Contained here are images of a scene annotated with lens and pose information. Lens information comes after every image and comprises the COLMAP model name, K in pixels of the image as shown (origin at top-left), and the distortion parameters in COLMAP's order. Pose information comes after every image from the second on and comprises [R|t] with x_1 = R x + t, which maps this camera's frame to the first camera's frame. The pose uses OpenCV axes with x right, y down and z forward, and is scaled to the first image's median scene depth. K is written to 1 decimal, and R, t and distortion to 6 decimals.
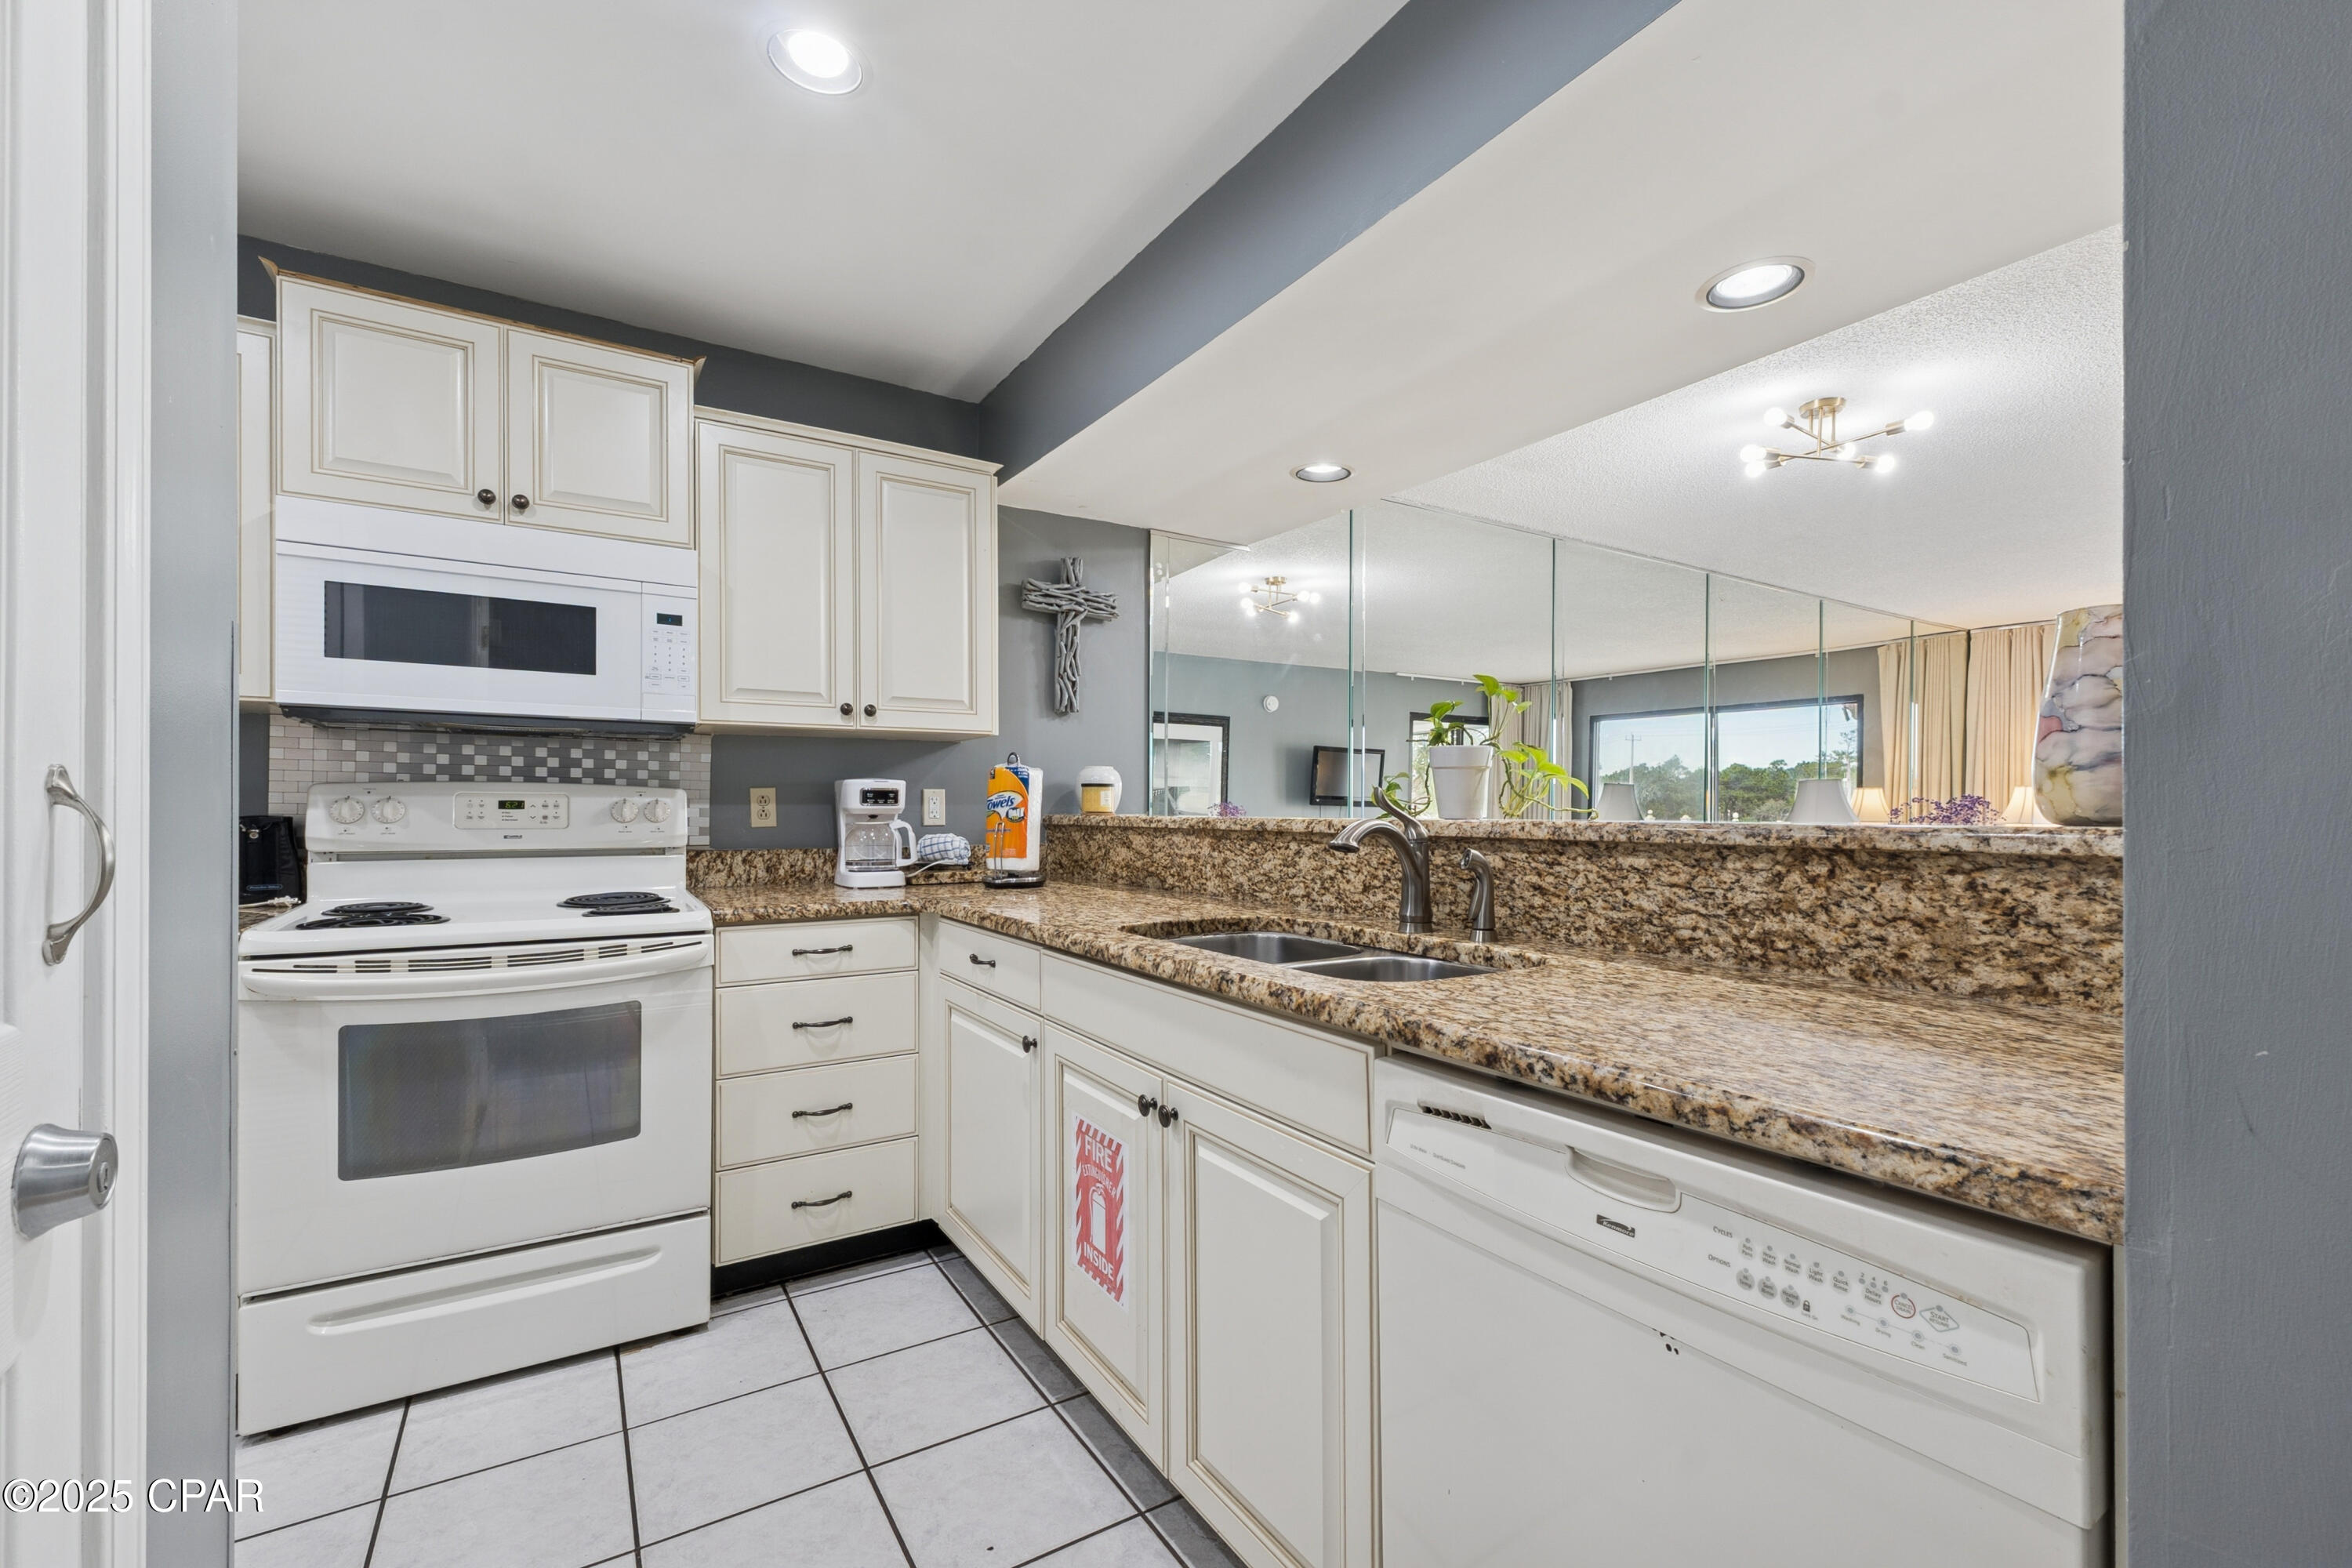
lens RADIAL K [[989.8, 0, 1180.6], [0, 989.8, 808.7], [0, 0, 1]] dist [0.003330, 0.001302]
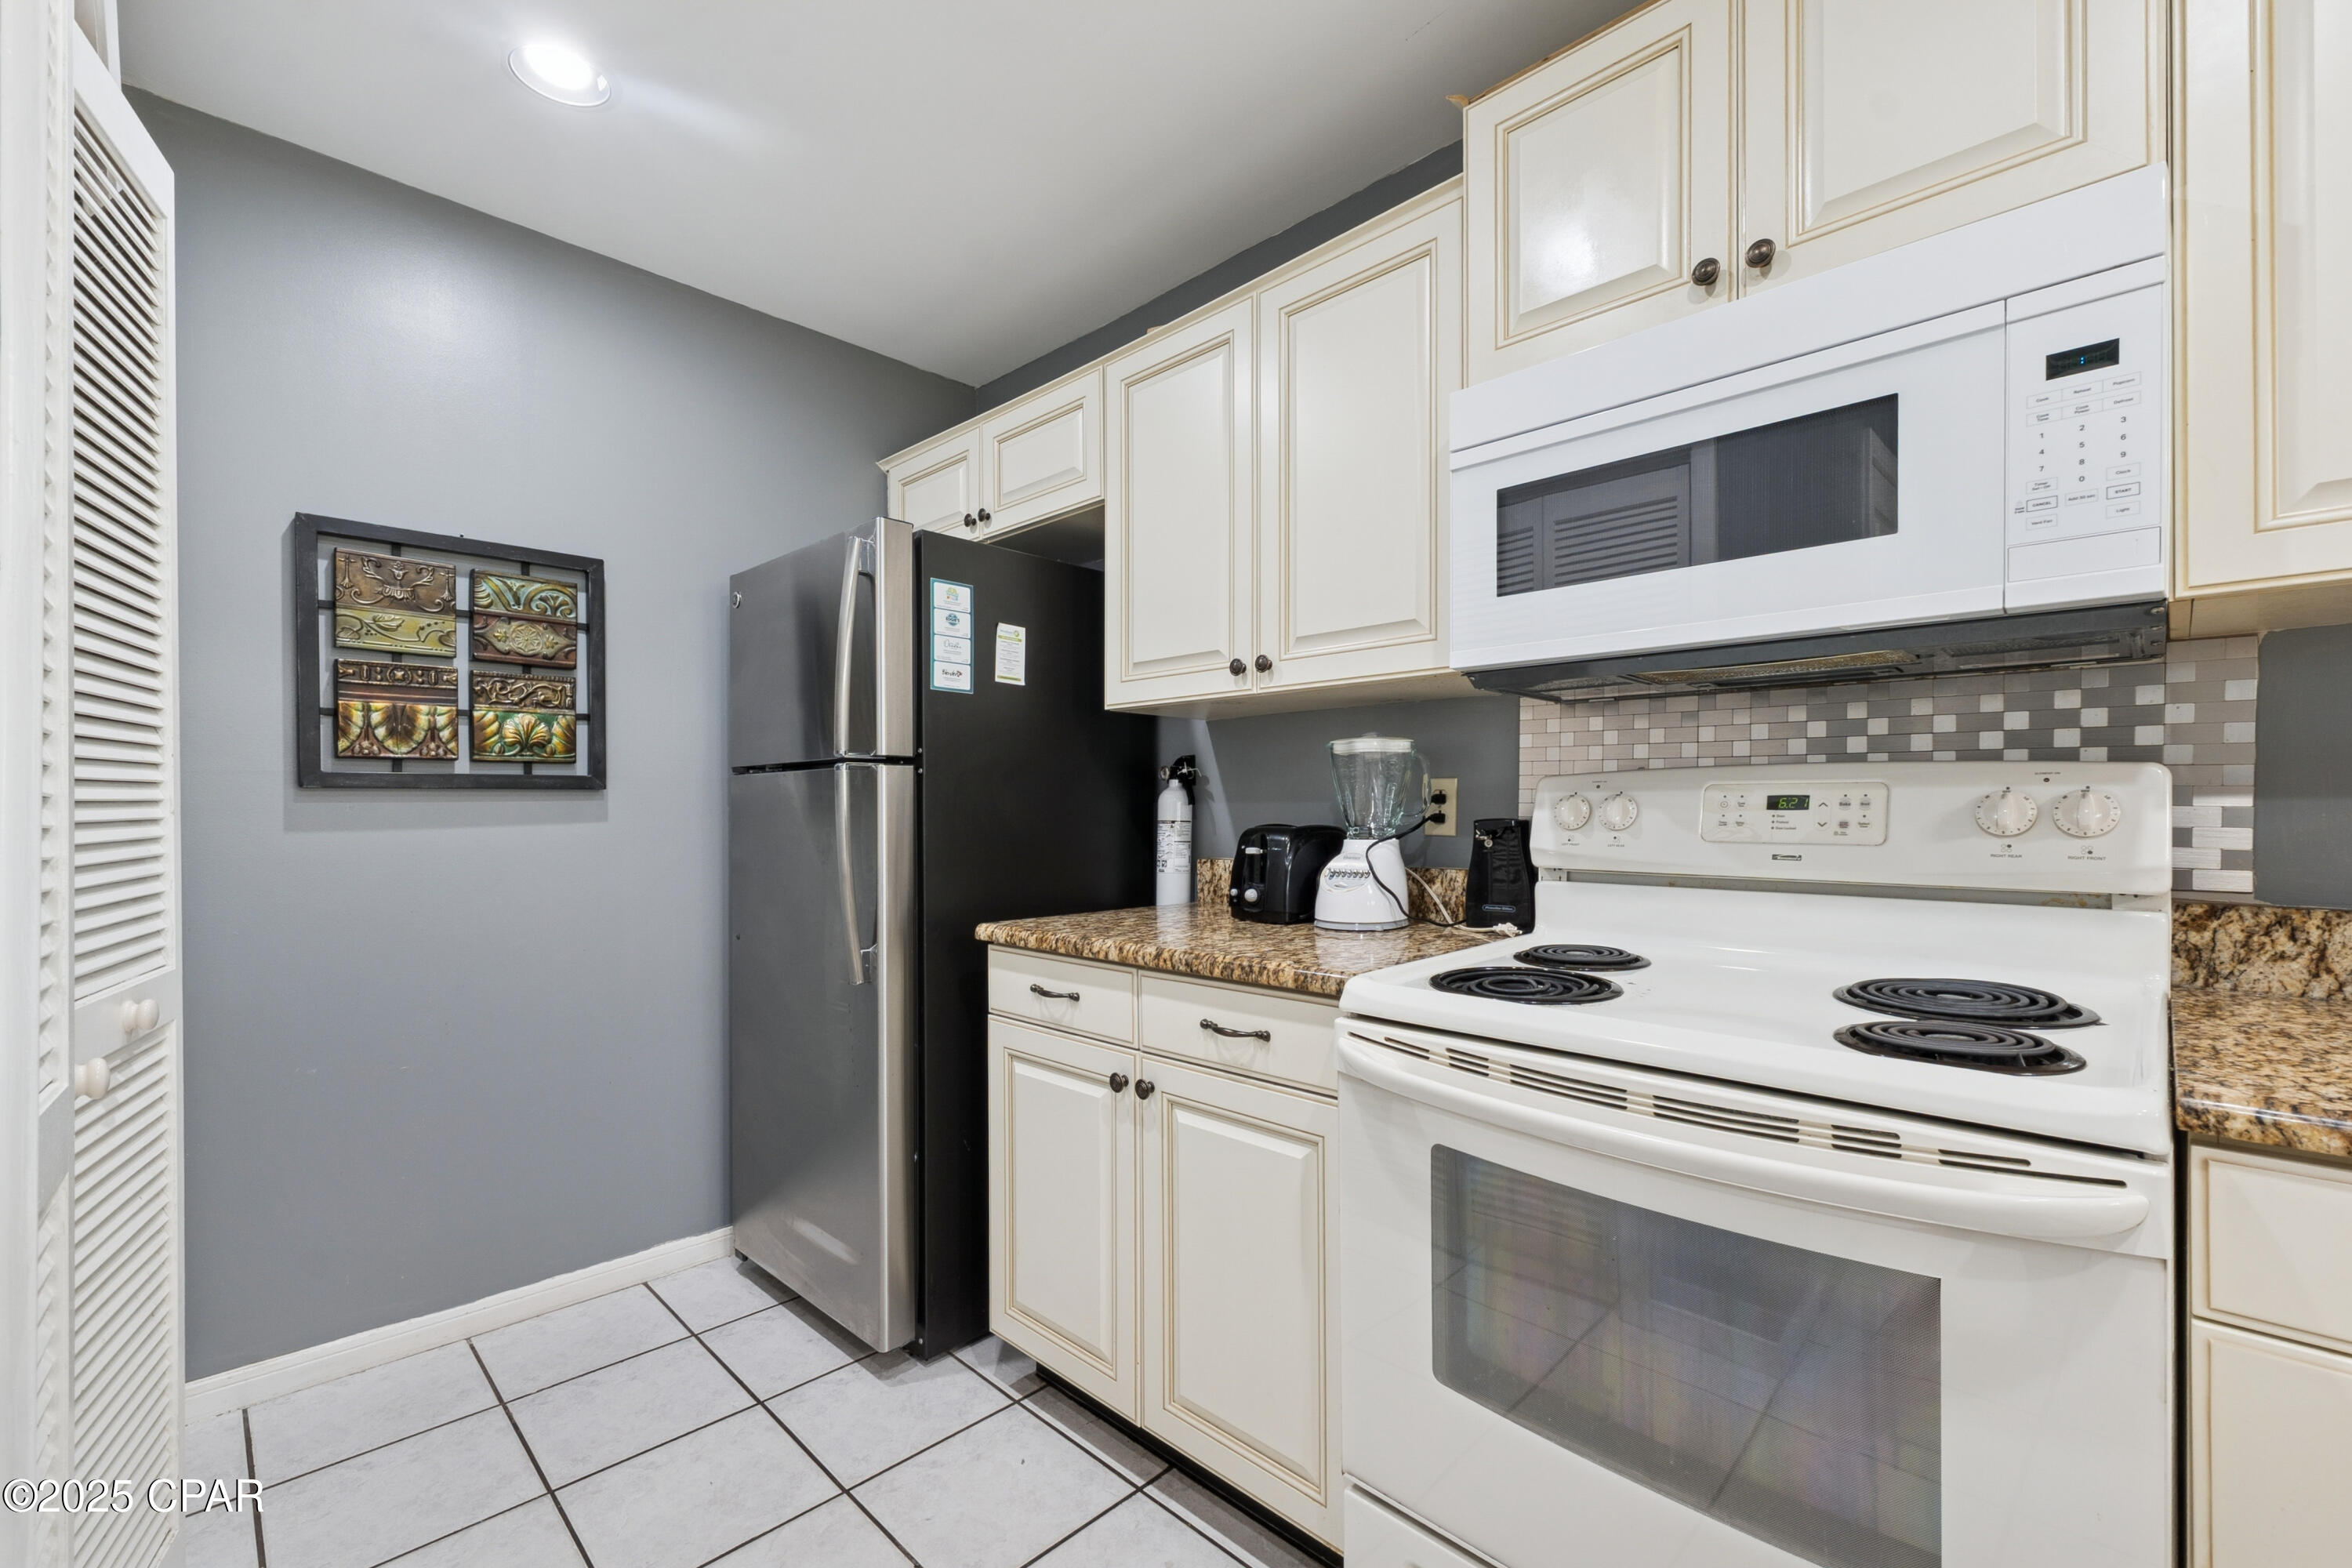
lens RADIAL K [[989.8, 0, 1176.3], [0, 989.8, 811.6], [0, 0, 1]] dist [0.003330, 0.001302]
pose [[0.228033, -0.000196, -0.973653, -0.195079], [0.004231, 0.999991, 0.000790, -0.000569], [0.973644, -0.004299, 0.228032, 0.536580]]
